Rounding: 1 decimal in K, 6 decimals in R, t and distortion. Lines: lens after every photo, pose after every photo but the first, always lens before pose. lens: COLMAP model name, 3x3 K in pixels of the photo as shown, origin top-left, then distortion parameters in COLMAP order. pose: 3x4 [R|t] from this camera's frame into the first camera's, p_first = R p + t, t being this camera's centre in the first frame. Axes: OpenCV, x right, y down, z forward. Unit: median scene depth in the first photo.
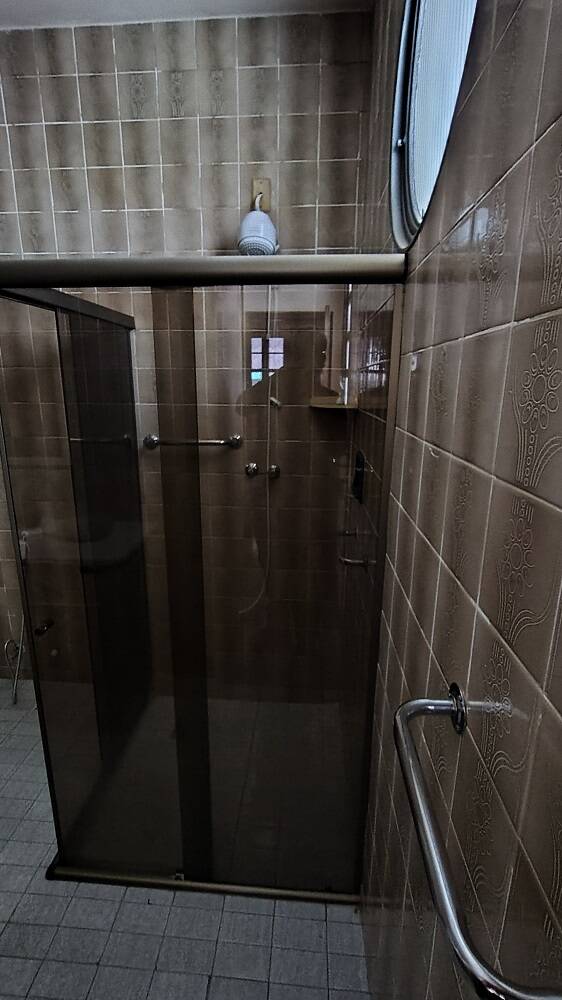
lens RADIAL K [[455.4, 0, 277.0], [0, 455.4, 499.6], [0, 0, 1]] dist [-0.001304, 0.004219]
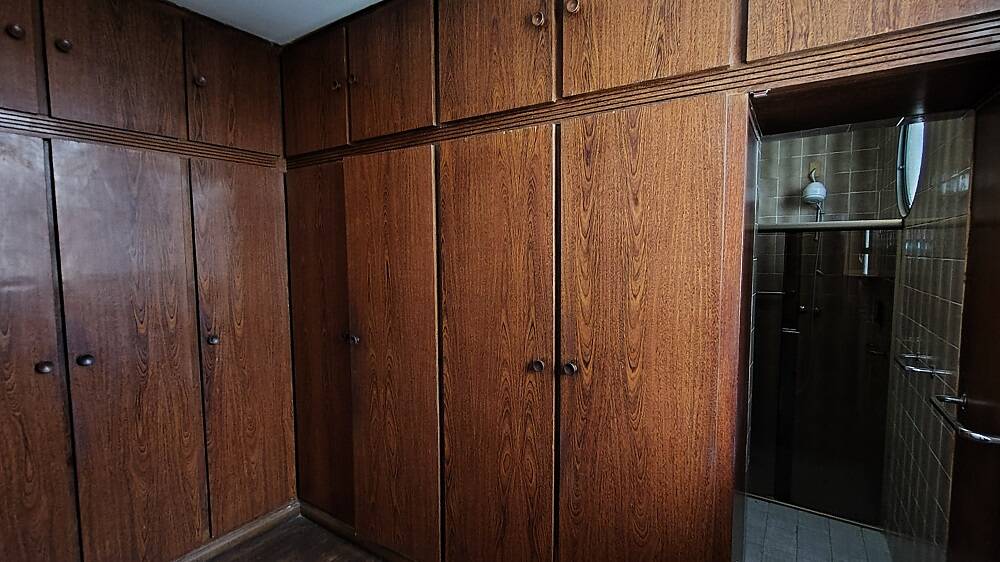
lens RADIAL K [[455.4, 0, 499.8], [0, 455.4, 277.6], [0, 0, 1]] dist [-0.001304, 0.004219]
pose [[0.871460, 0.026329, -0.489760, -0.333584], [-0.116463, 0.981107, -0.154485, 0.346835], [0.476439, 0.191666, 0.858062, -1.714909]]
